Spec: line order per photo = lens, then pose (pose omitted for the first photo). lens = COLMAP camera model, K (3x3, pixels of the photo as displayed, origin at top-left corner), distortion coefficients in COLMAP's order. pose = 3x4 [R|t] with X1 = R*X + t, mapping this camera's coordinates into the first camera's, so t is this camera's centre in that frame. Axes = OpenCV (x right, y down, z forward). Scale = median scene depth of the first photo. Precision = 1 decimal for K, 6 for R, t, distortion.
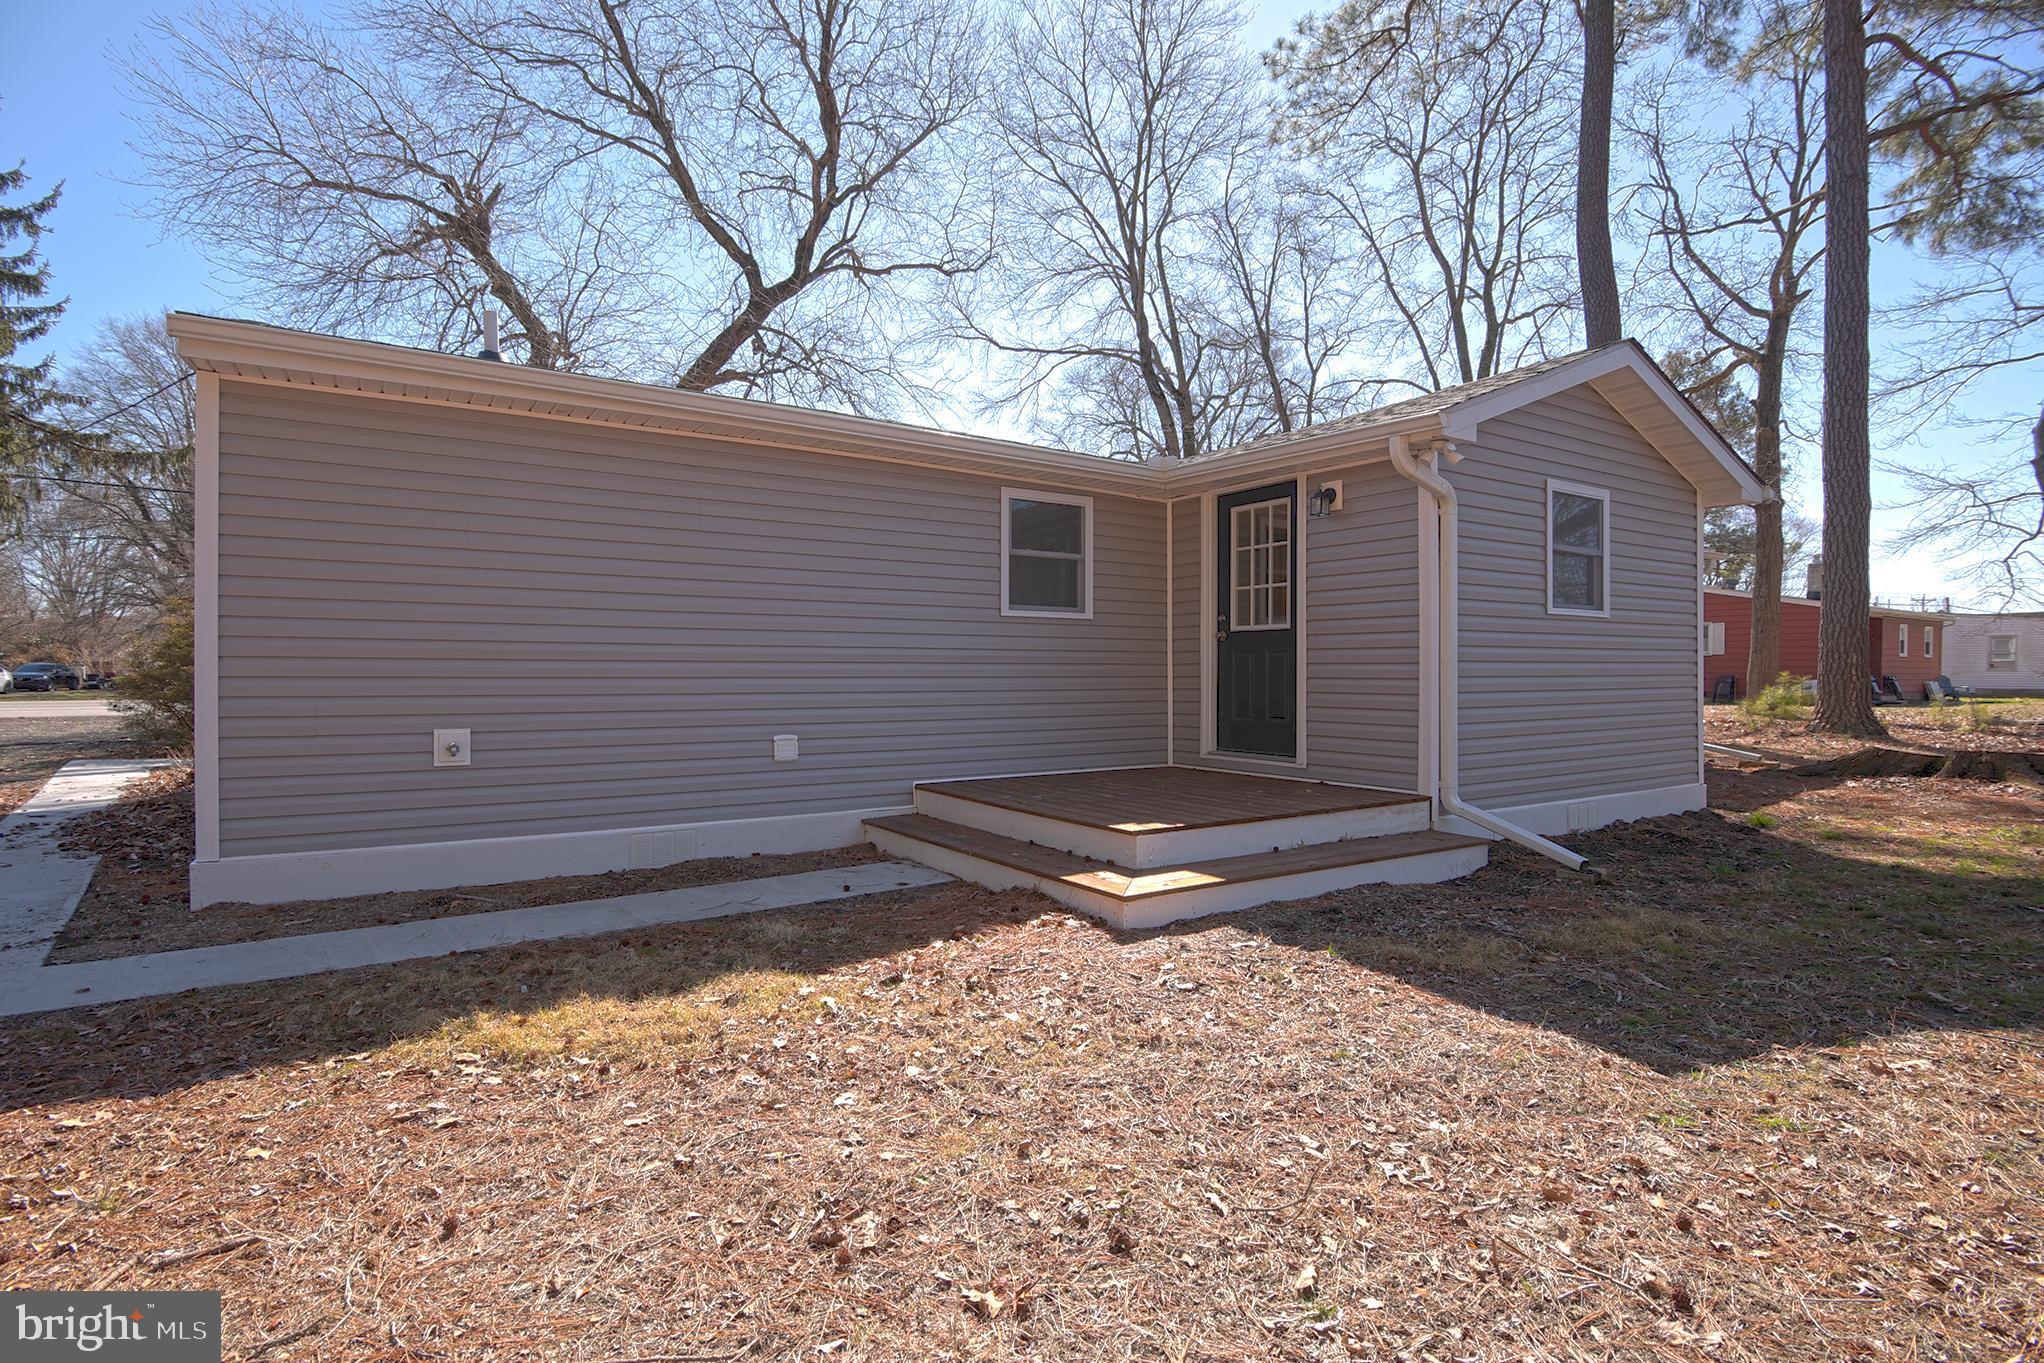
lens RADIAL K [[1002.3, 0, 1030.6], [0, 1002.3, 685.4], [0, 0, 1]] dist [-0.020489, -0.000476]
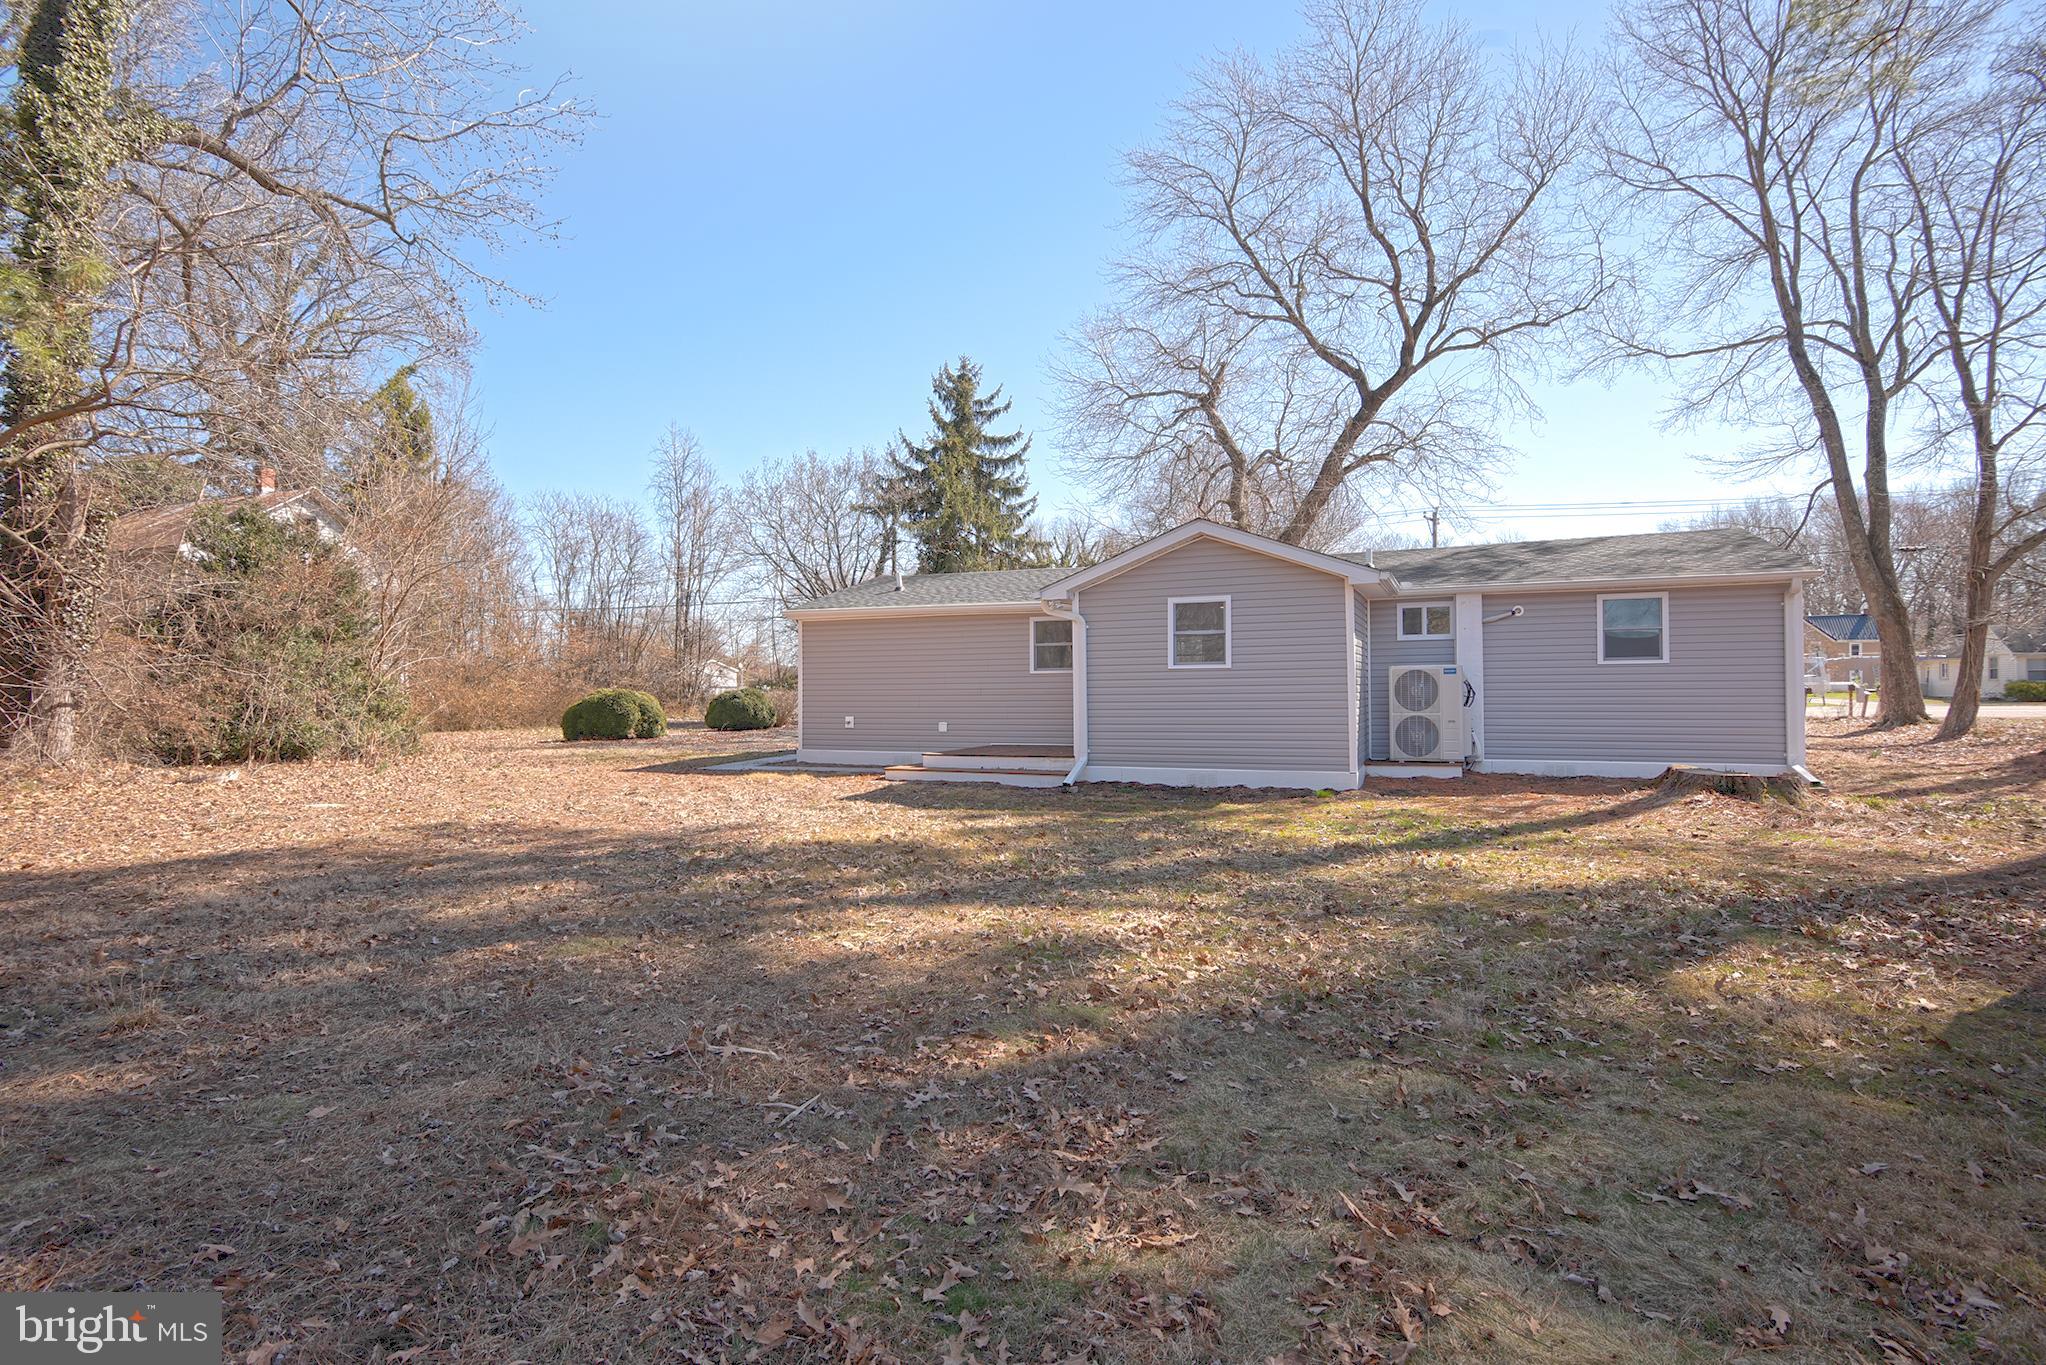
lens RADIAL K [[1003.3, 0, 1019.9], [0, 1003.3, 681.8], [0, 0, 1]] dist [-0.020489, -0.000476]
pose [[0.557355, -0.011760, -0.830191, 0.595163], [-0.002533, 0.999871, -0.015864, -0.004938], [0.830270, 0.010945, 0.557254, -0.092354]]
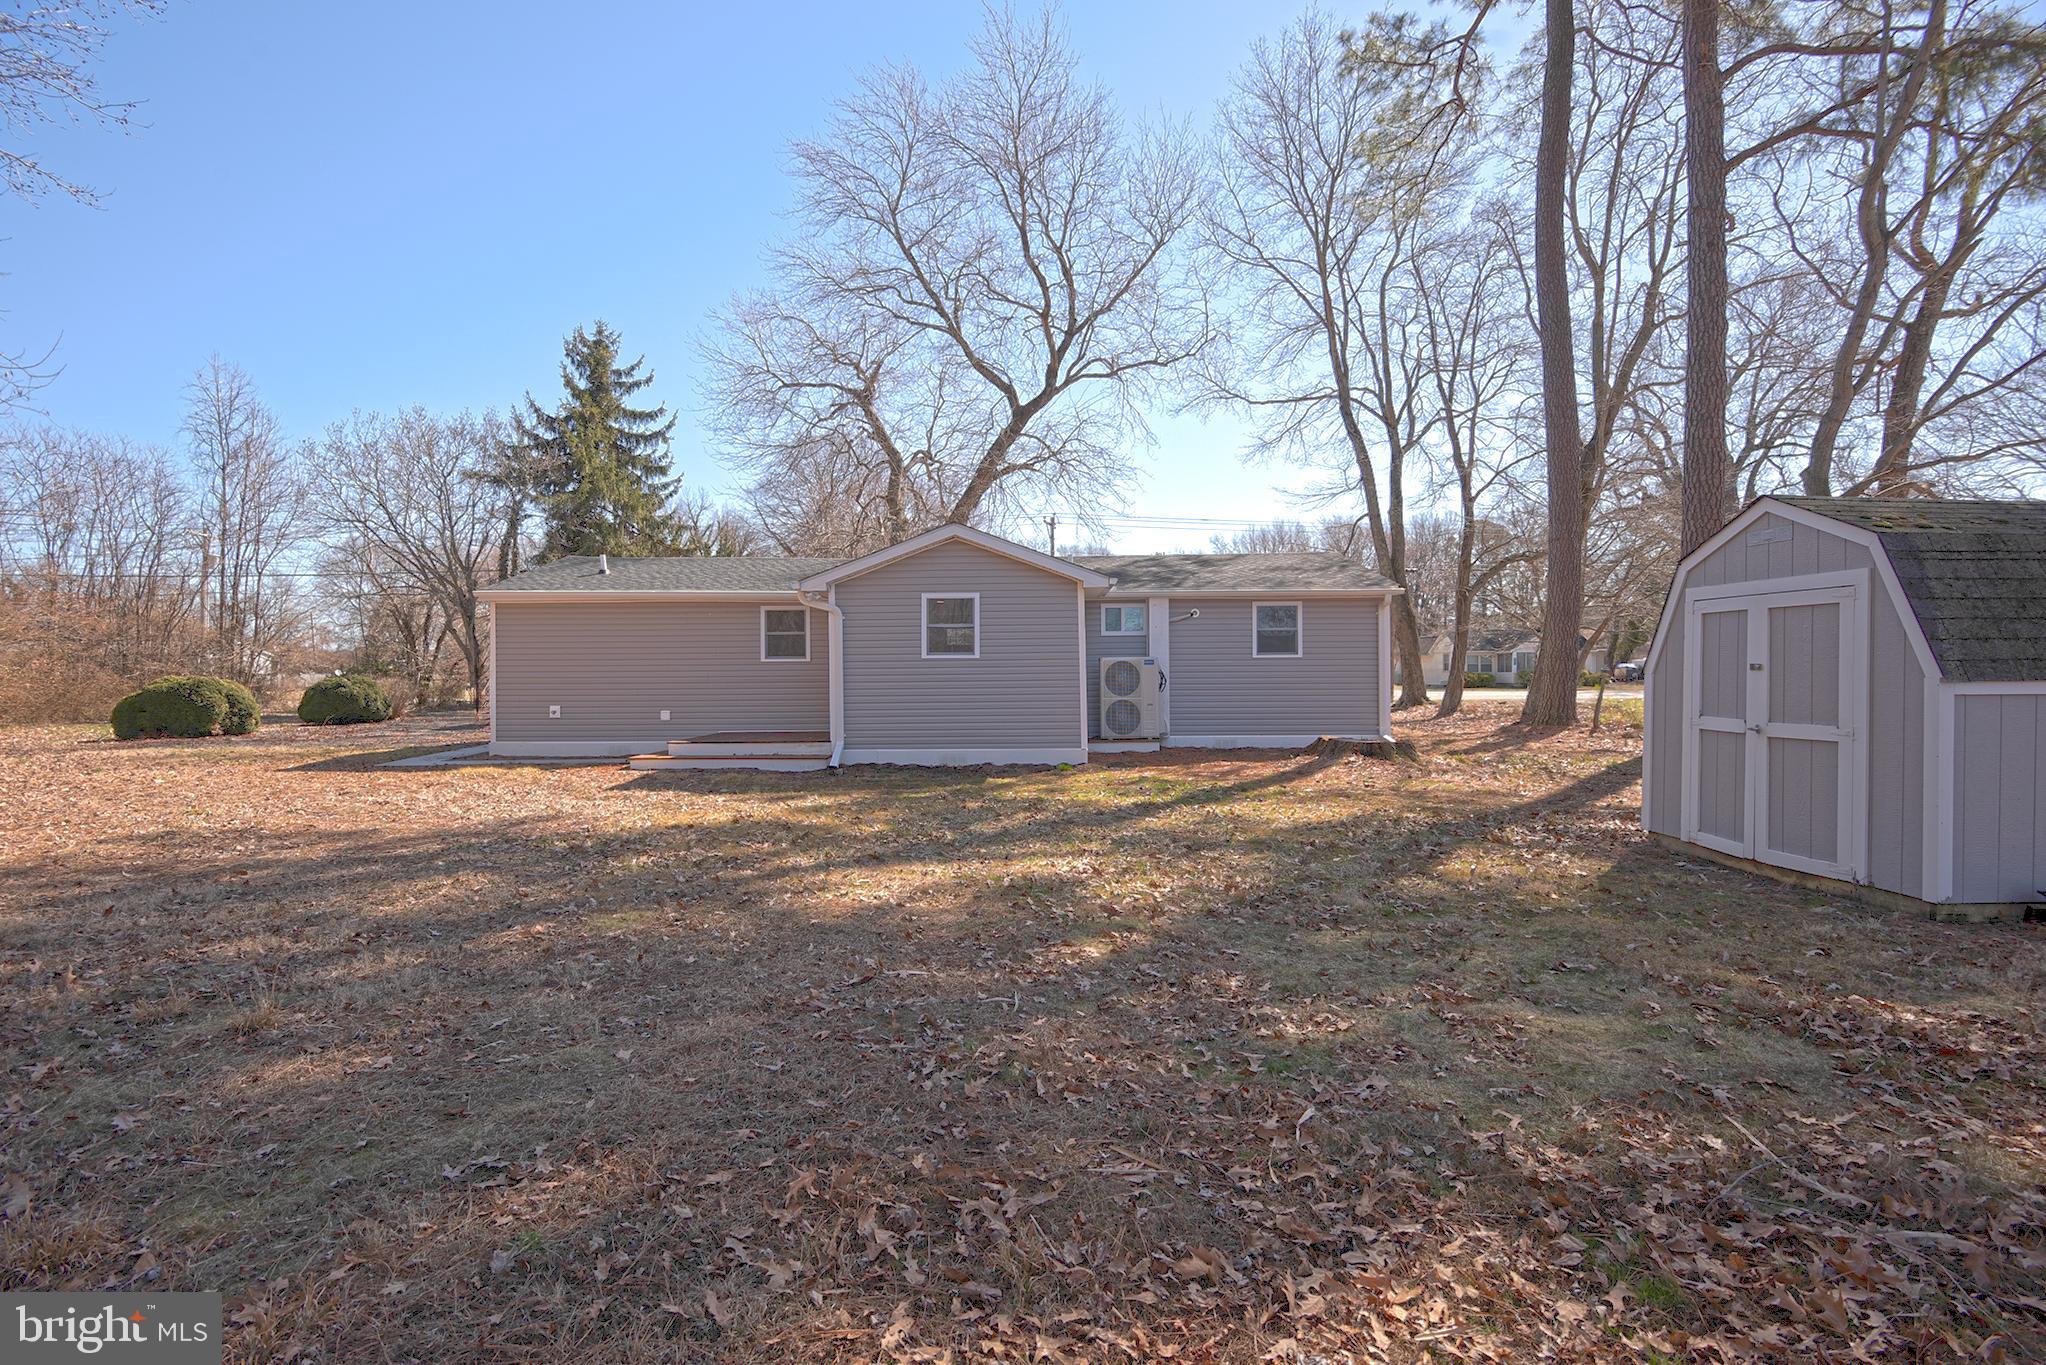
lens RADIAL K [[1003.3, 0, 1019.6], [0, 1003.3, 682.4], [0, 0, 1]] dist [-0.020489, -0.000476]
pose [[0.832806, -0.002056, -0.553561, 0.562178], [-0.000545, 0.999990, -0.004535, -0.003877], [0.553565, 0.004078, 0.832796, -0.190749]]
